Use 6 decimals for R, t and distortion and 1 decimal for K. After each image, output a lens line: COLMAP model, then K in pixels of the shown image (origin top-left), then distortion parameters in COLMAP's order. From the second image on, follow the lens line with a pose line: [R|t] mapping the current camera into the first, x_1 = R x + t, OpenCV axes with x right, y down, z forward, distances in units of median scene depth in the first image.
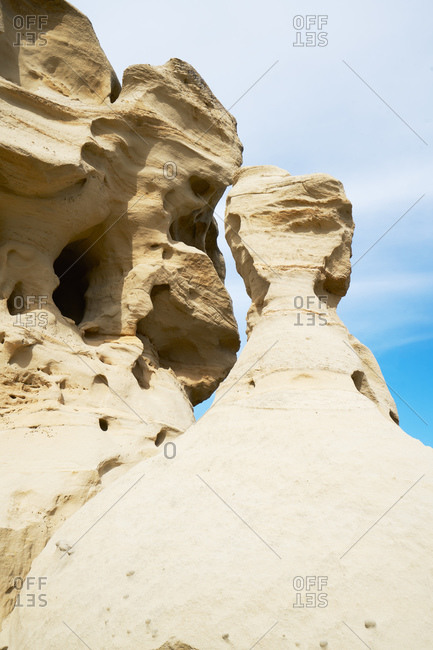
lens RADIAL K [[626.1, 0, 211.5], [0, 626.1, 324.0], [0, 0, 1]] dist [0.080361, 0.000000]
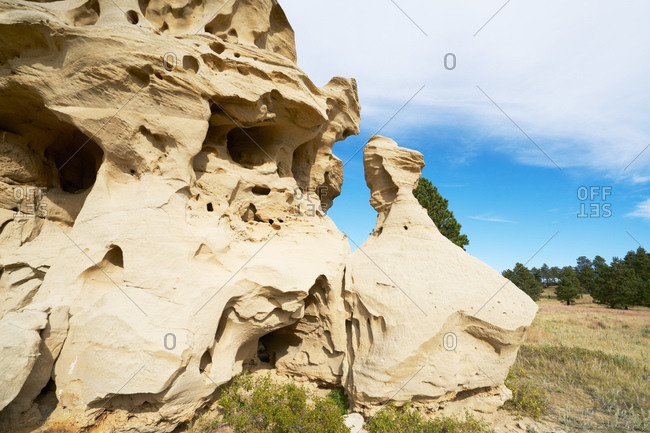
lens RADIAL K [[296.9, 0, 329.0], [0, 296.9, 216.5], [0, 0, 1]] dist [-0.046321, -0.000161]
pose [[0.851252, 0.087345, 0.517437, -0.646248], [-0.179368, 0.975090, 0.130486, -0.046211], [-0.493150, -0.203888, 0.845714, 0.025691]]
